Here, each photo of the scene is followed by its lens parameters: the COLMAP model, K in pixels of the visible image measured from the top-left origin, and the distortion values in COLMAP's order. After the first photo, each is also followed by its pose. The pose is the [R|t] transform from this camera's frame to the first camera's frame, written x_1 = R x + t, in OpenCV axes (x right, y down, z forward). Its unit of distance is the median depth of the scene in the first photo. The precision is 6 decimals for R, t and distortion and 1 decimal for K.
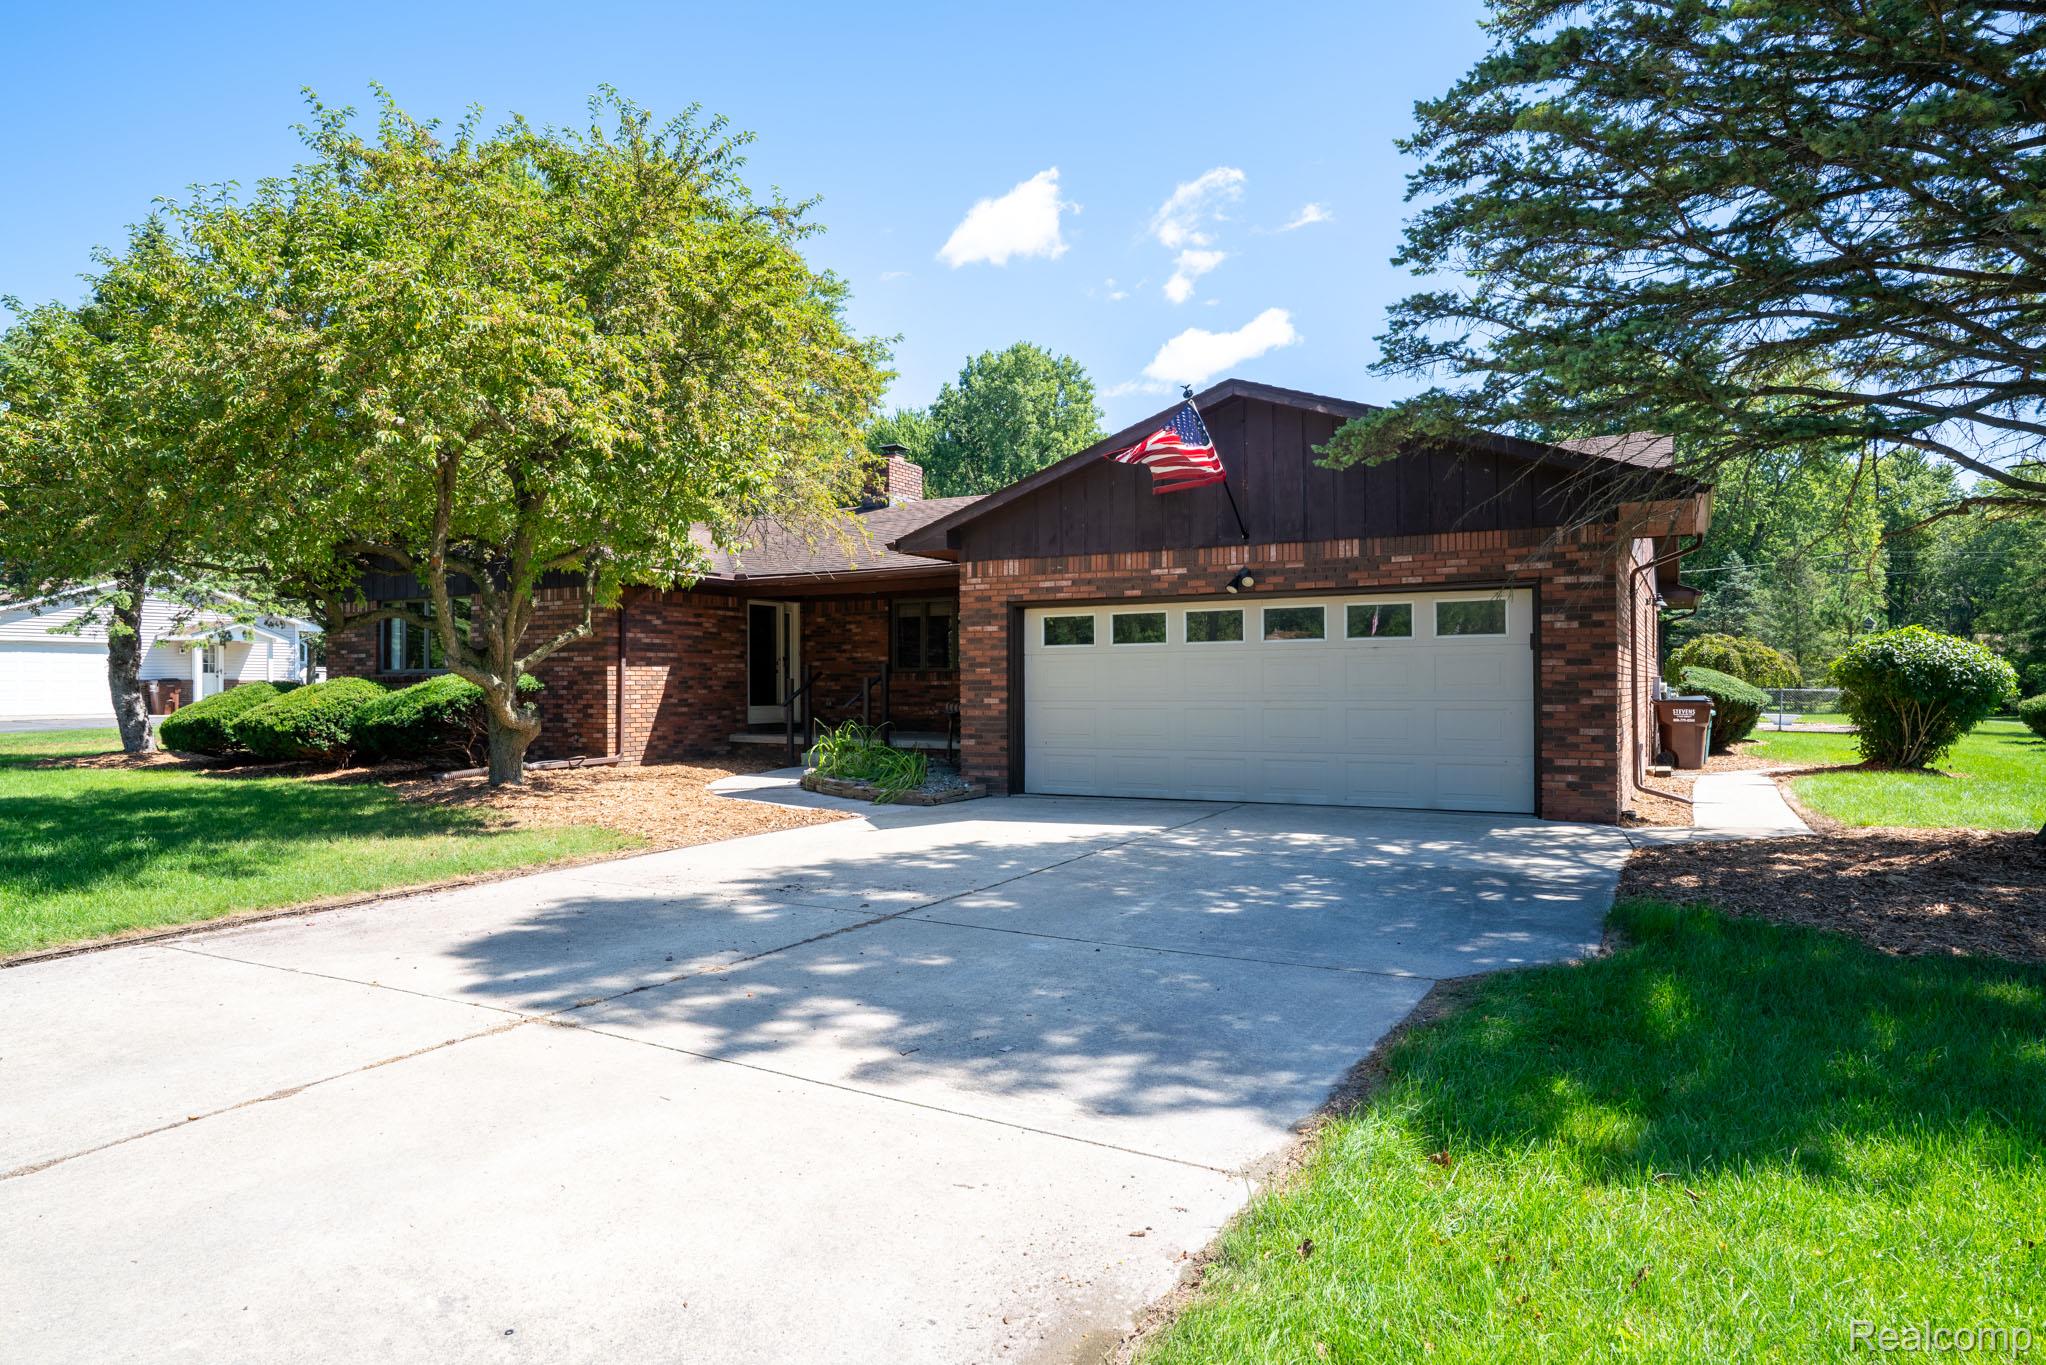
lens RADIAL K [[1161.1, 0, 1019.2], [0, 1161.1, 682.3], [0, 0, 1]] dist [-0.001743, -0.000025]
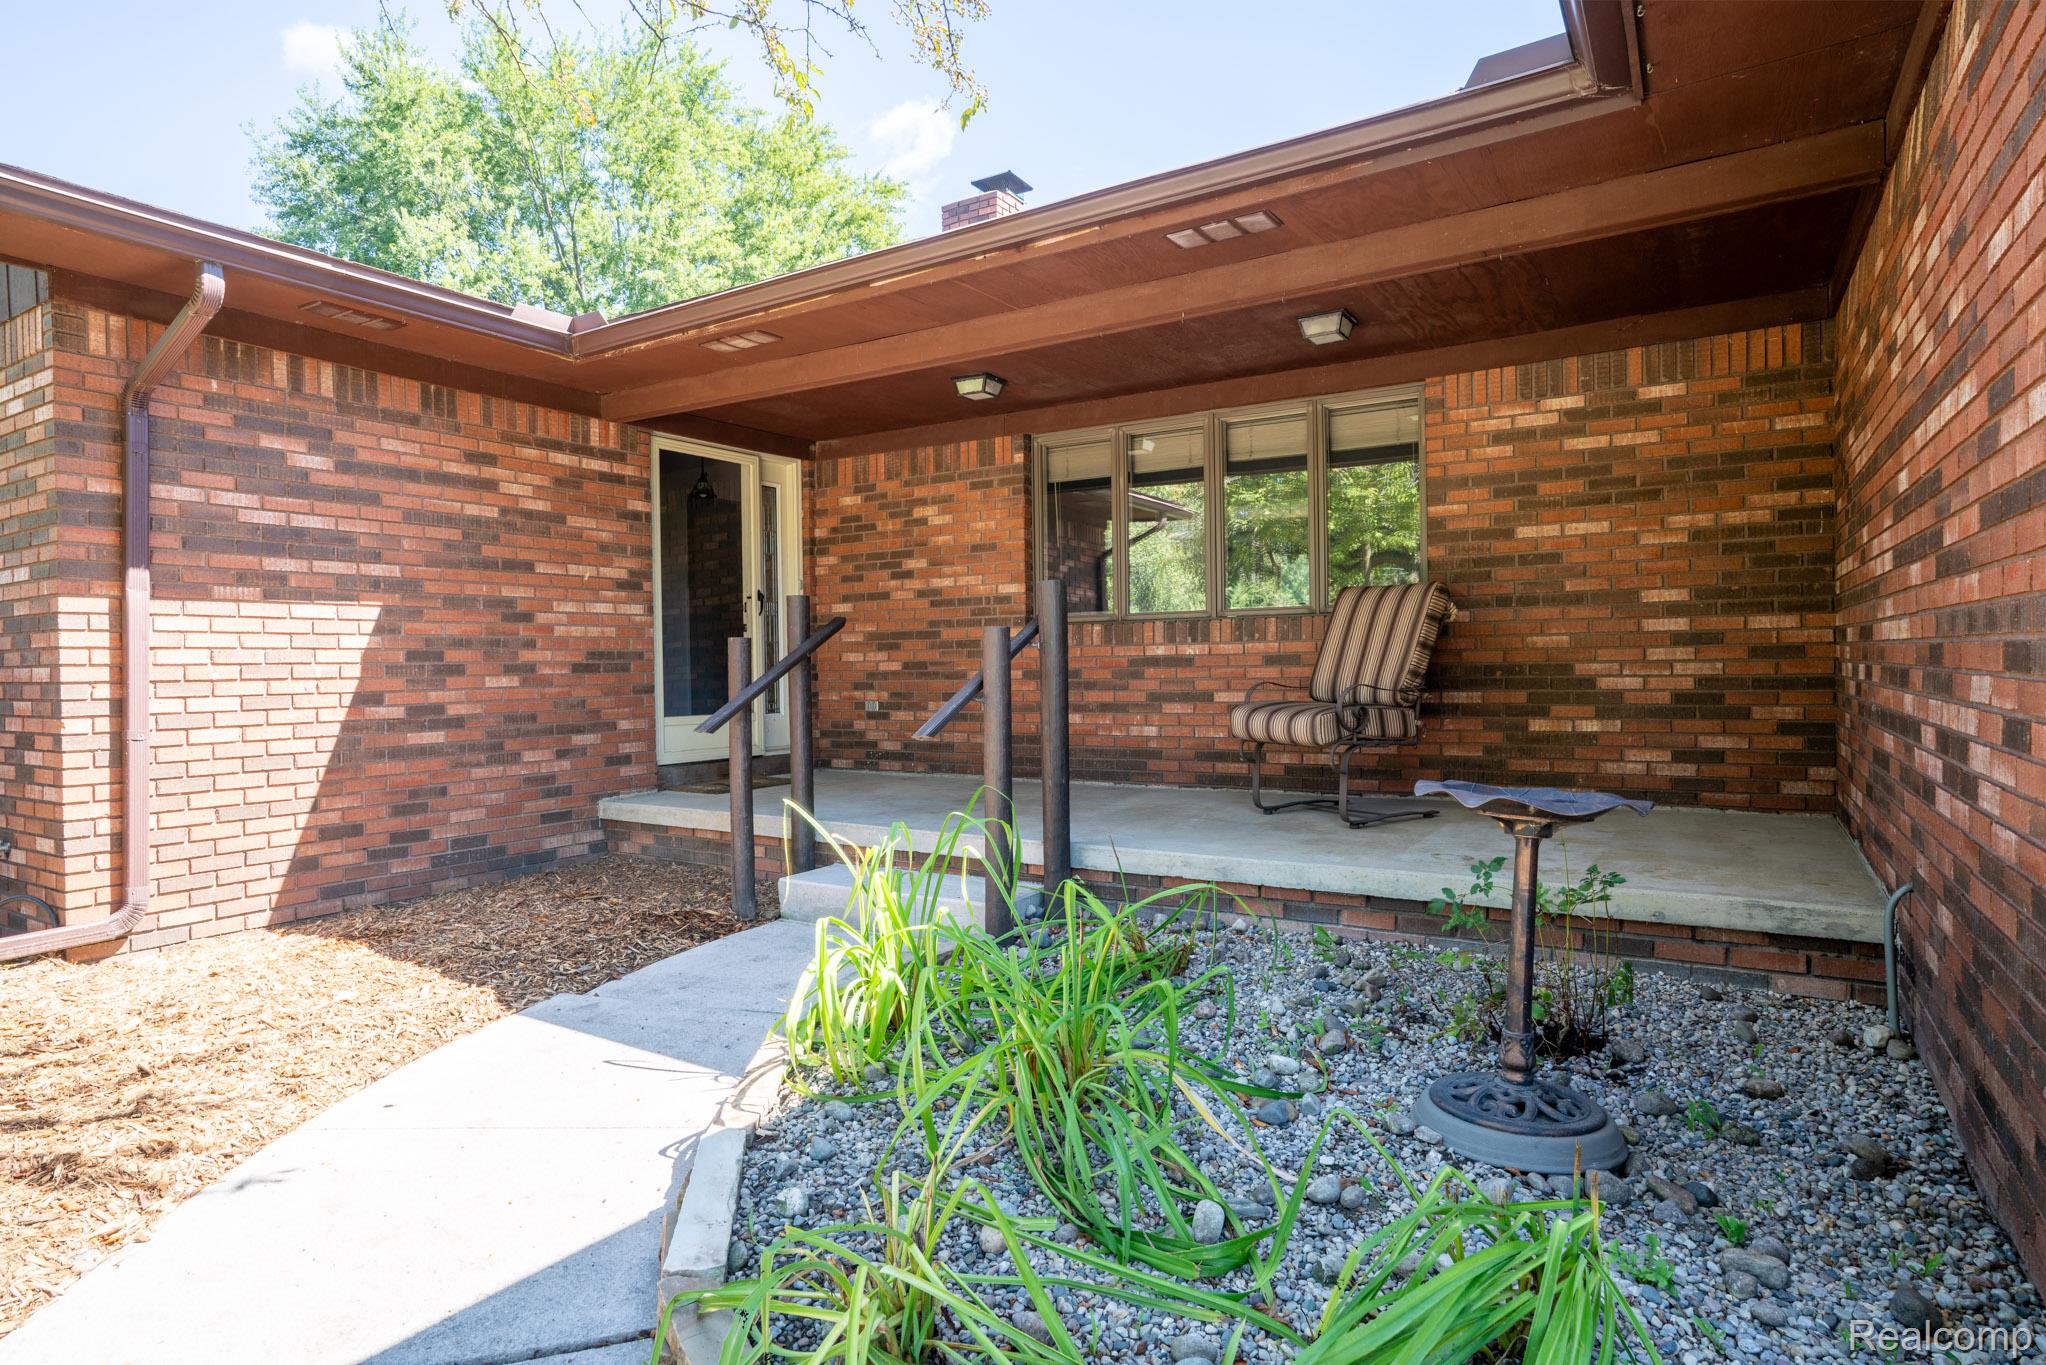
lens RADIAL K [[1110.7, 0, 1024.3], [0, 1110.7, 675.3], [0, 0, 1]] dist [0.001387, 0.000086]
pose [[0.999049, -0.011420, -0.042089, -0.106659], [0.012053, 0.999818, 0.014798, 0.003108], [0.041912, -0.015291, 0.999004, 0.691227]]
